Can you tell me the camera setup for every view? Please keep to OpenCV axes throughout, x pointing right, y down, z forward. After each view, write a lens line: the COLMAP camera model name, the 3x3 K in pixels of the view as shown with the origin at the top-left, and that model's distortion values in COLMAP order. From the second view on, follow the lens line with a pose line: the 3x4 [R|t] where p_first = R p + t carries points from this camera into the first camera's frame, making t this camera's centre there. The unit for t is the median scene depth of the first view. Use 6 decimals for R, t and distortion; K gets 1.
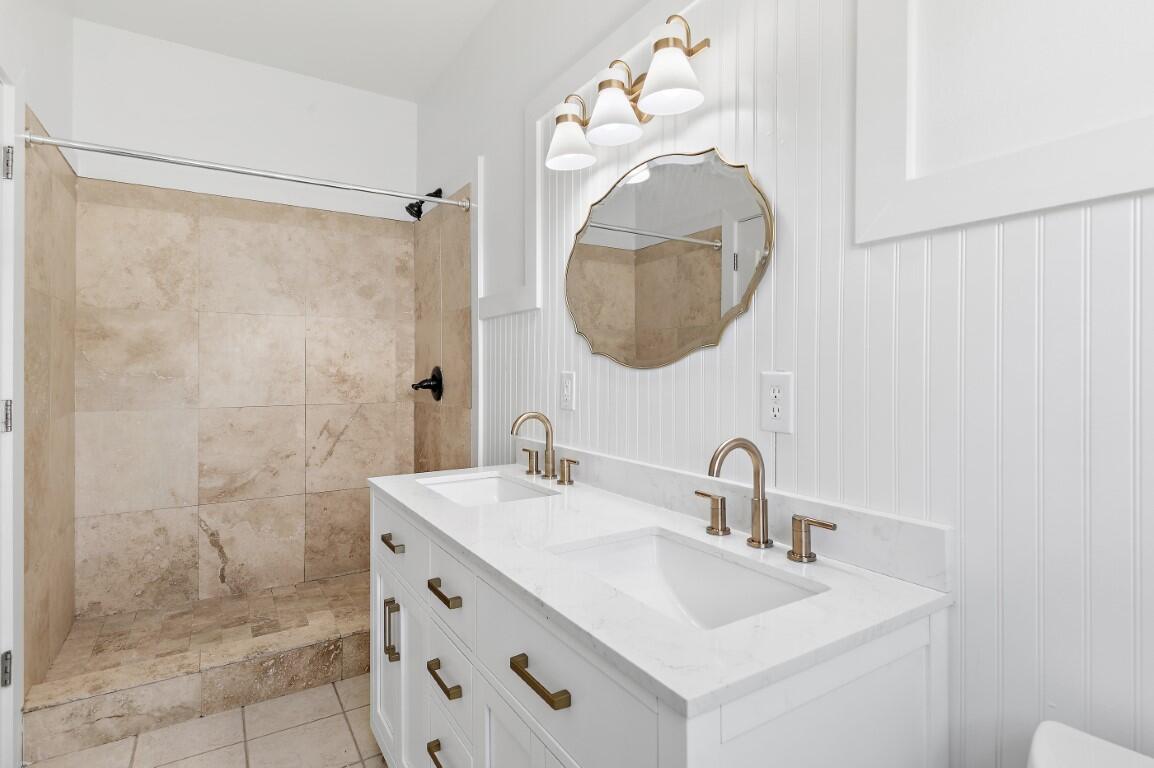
lens RADIAL K [[568.7, 0, 577.0], [0, 568.7, 384.0], [0, 0, 1]] dist [0.002930, 0.000116]
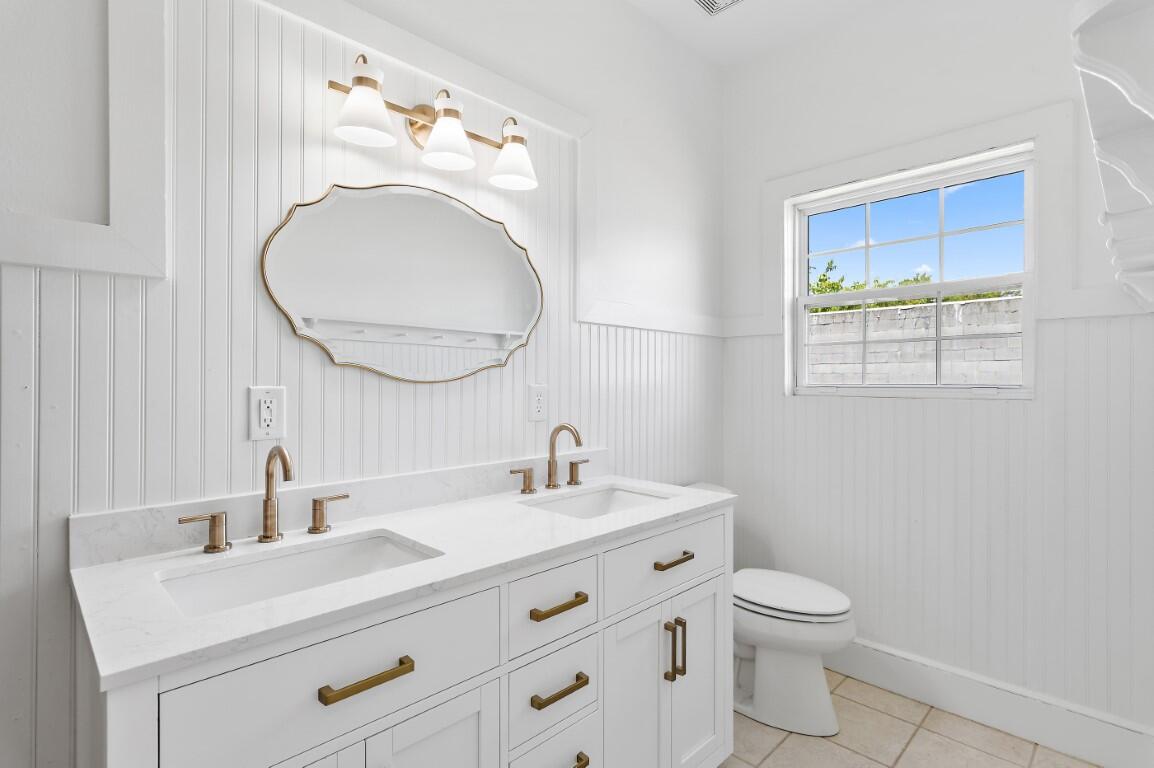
lens RADIAL K [[568.7, 0, 577.0], [0, 568.7, 384.0], [0, 0, 1]] dist [0.002930, 0.000116]
pose [[-0.178836, -0.075052, 0.981012, -1.212073], [-0.029714, 0.997043, 0.070862, -0.134688], [-0.983430, -0.016478, -0.180538, 1.109634]]
